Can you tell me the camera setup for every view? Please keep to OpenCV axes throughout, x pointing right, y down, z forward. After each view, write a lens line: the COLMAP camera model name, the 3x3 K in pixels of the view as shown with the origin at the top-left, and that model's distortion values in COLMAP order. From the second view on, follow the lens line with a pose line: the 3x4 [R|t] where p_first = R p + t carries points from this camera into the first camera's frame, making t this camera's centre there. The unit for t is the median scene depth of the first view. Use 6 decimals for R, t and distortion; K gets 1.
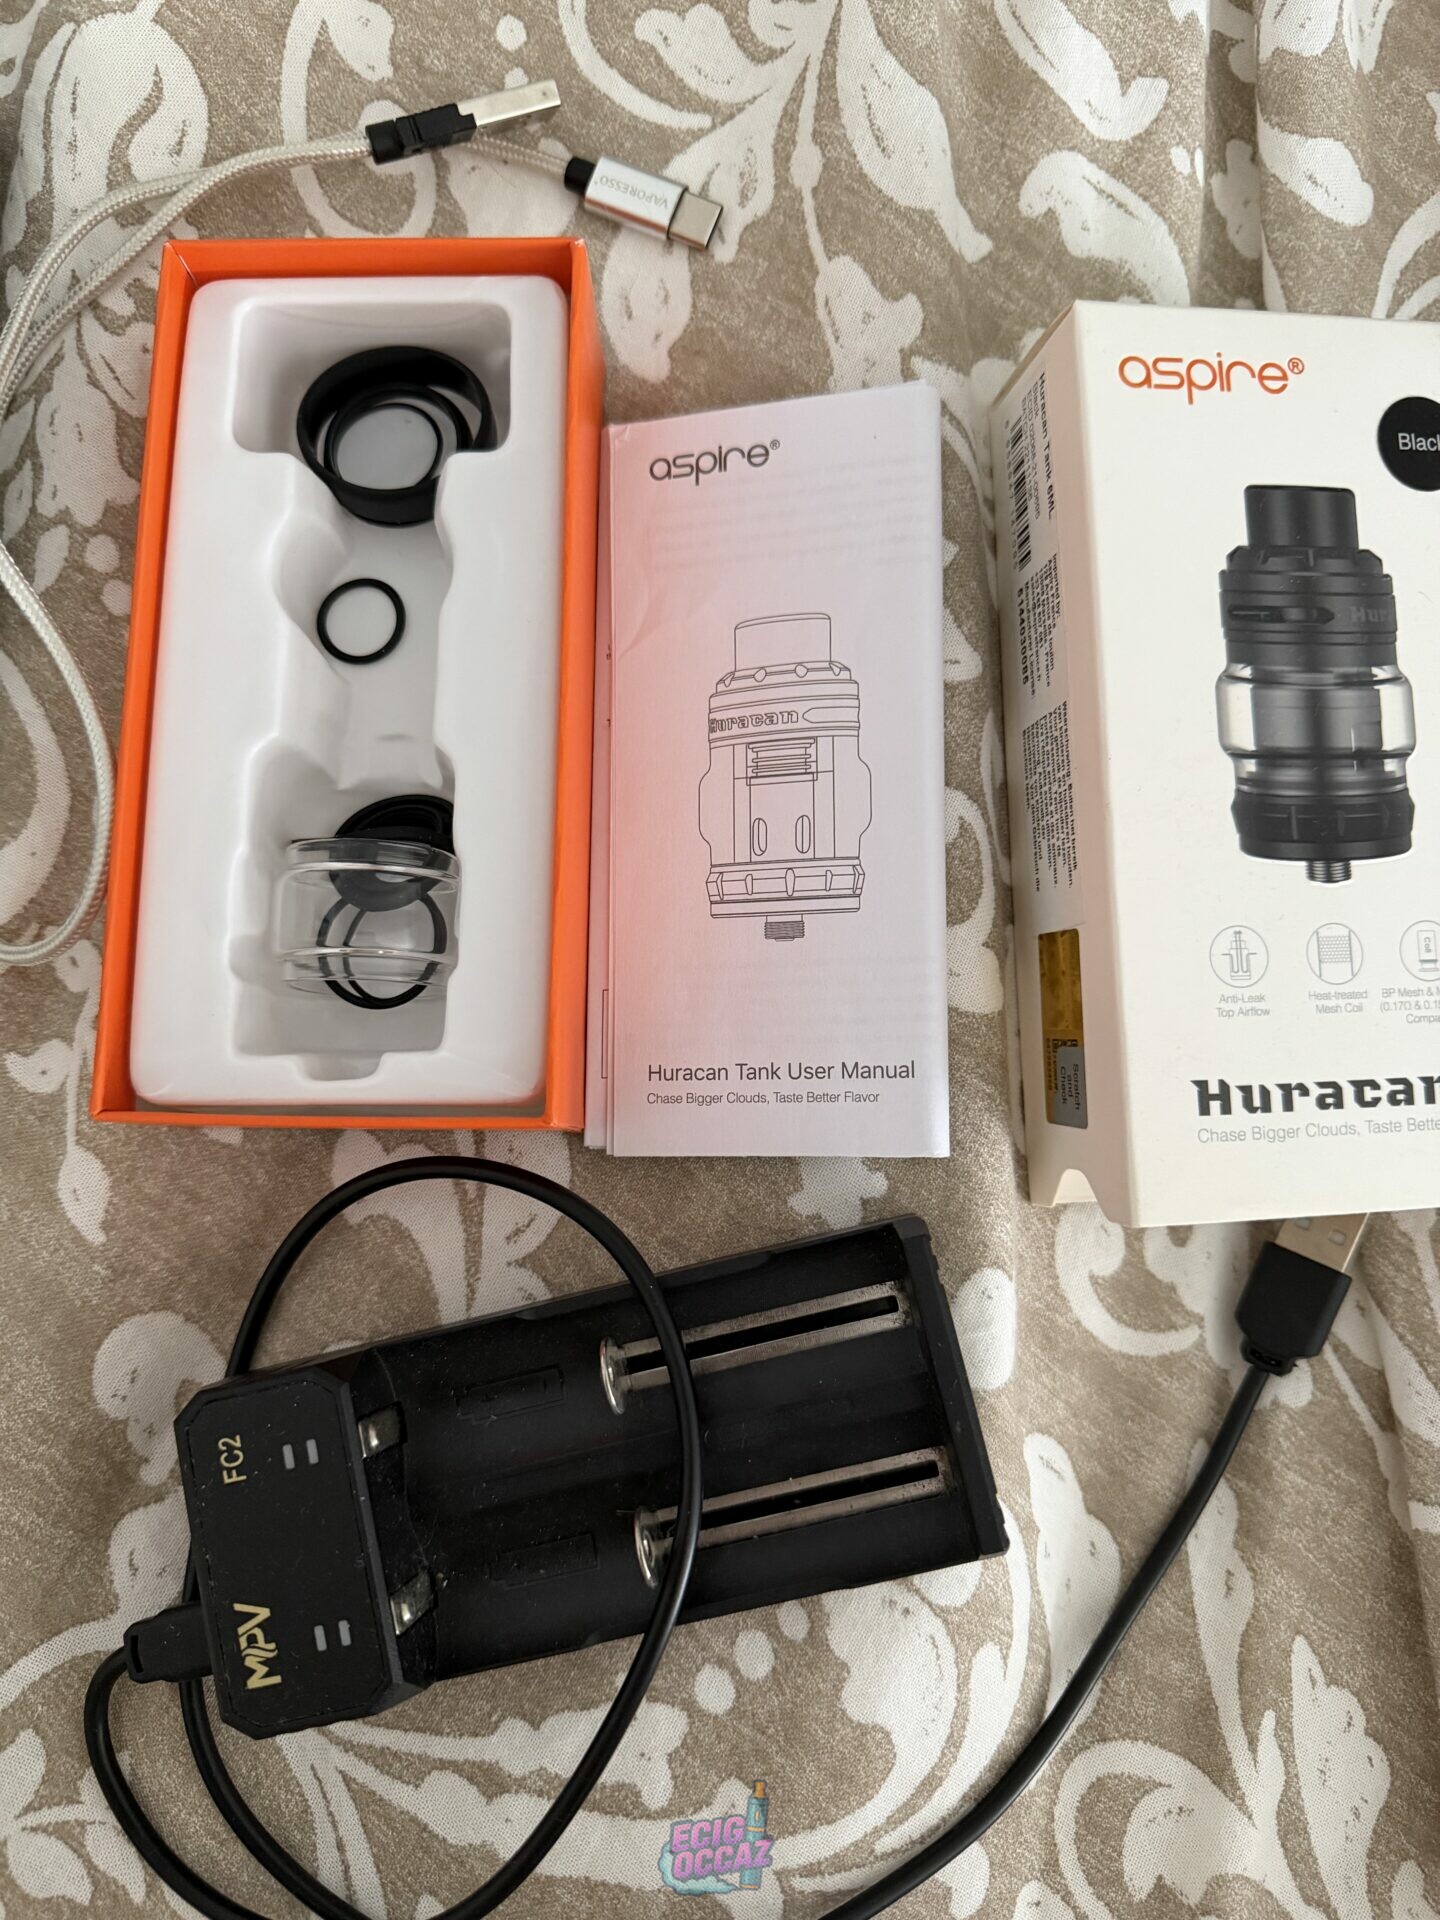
lens RADIAL K [[1417.6, 0, 705.6], [0, 1417.6, 951.1], [0, 0, 1]] dist [-0.055266, 0.018197]
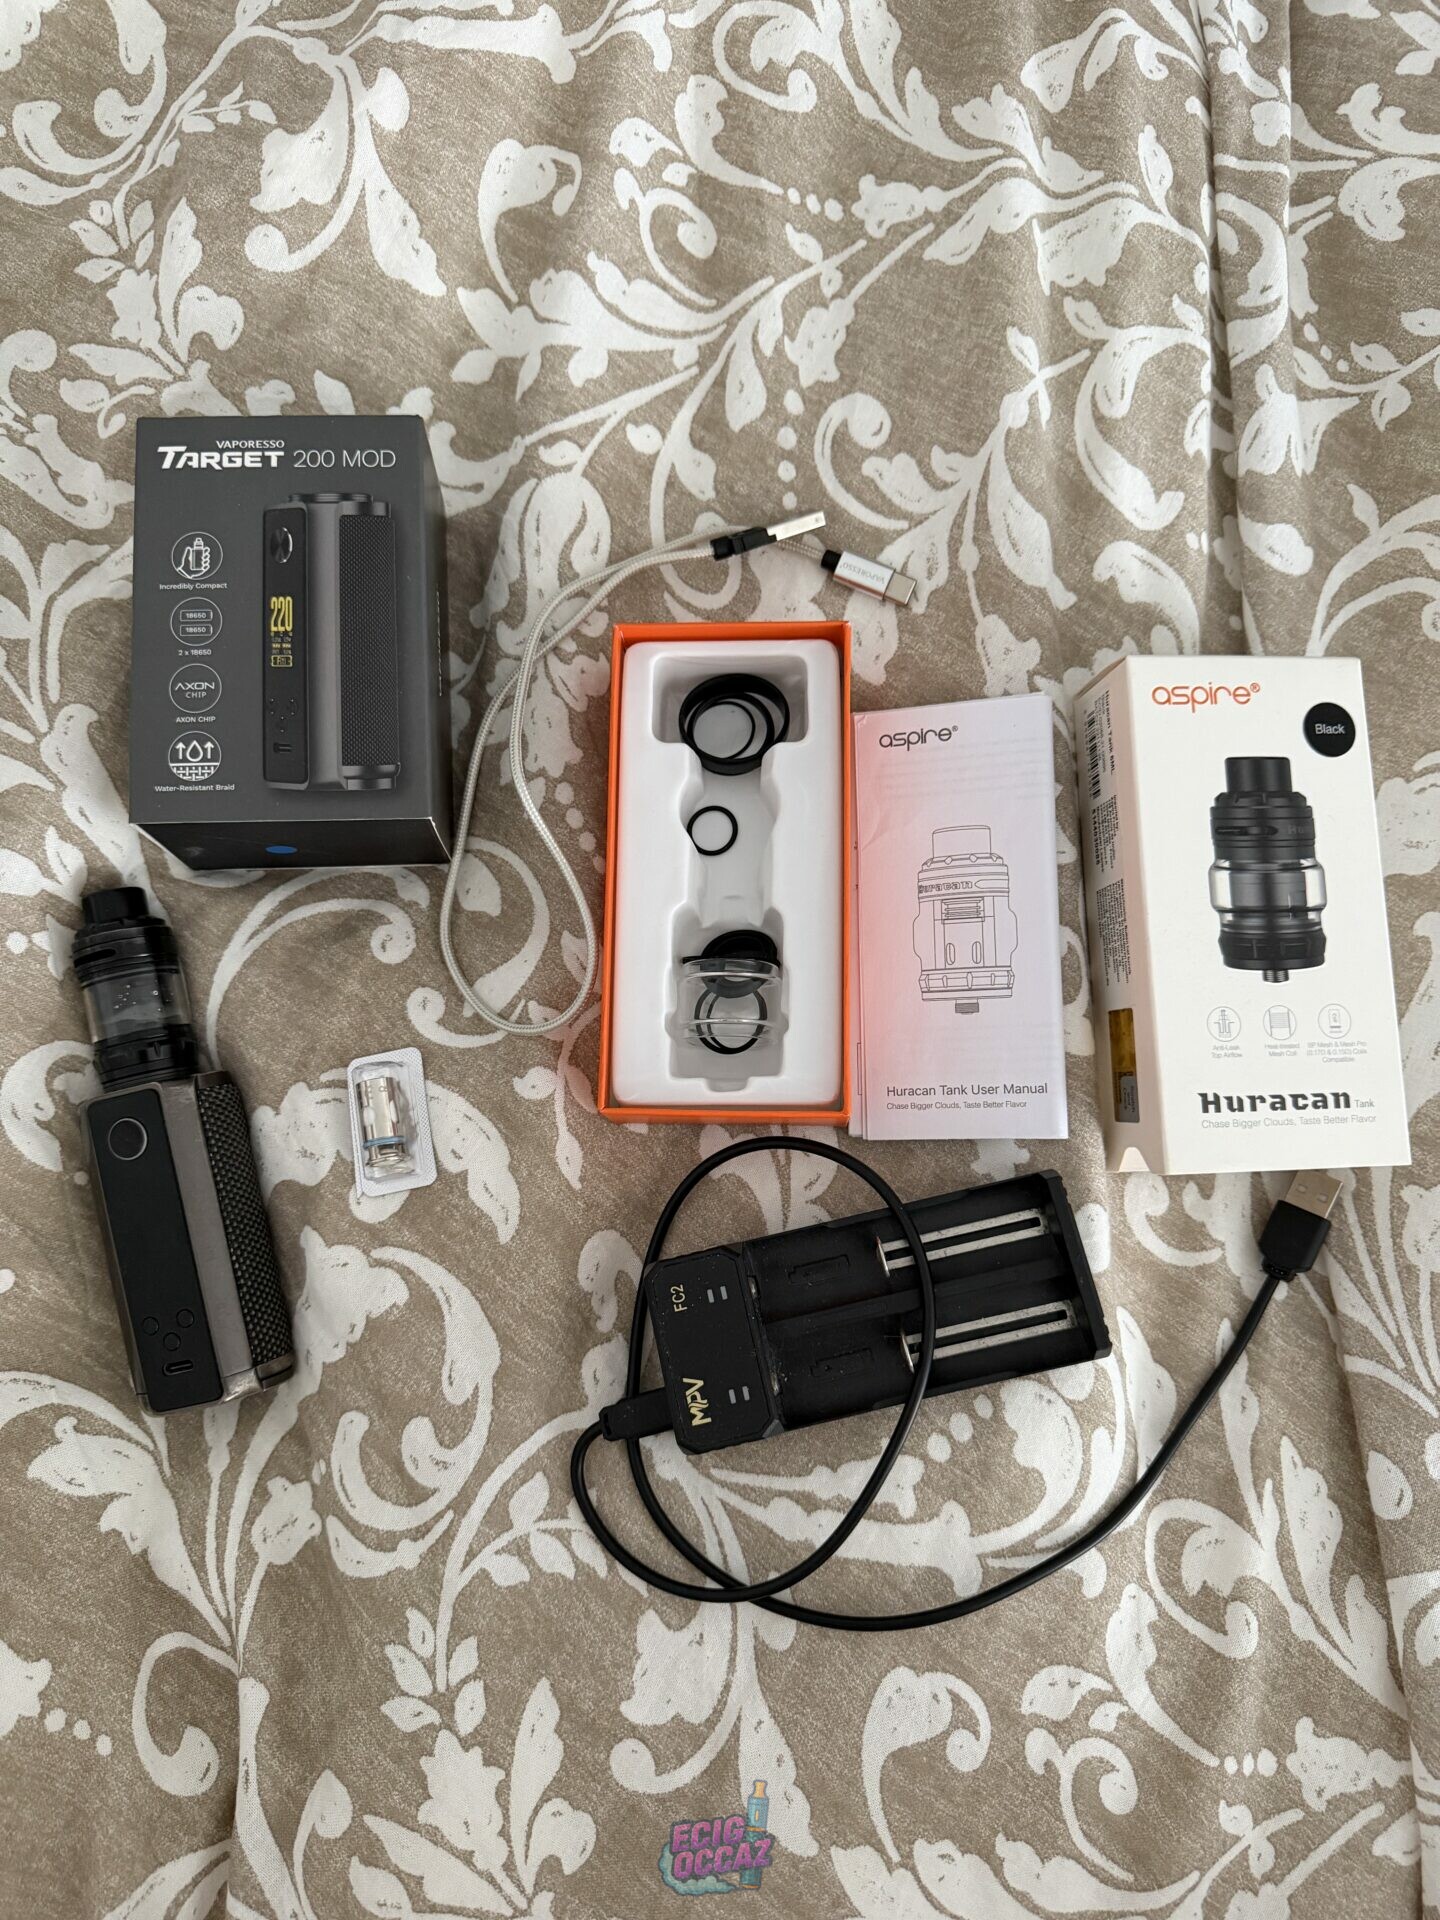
lens RADIAL K [[1374.6, 0, 717.4], [0, 1374.6, 955.2], [0, 0, 1]] dist [-0.006767, -0.004953]
pose [[0.999704, -0.004527, -0.023900, -0.209319], [0.002992, 0.997955, -0.063854, 0.027235], [0.024140, 0.063763, 0.997673, -0.688754]]
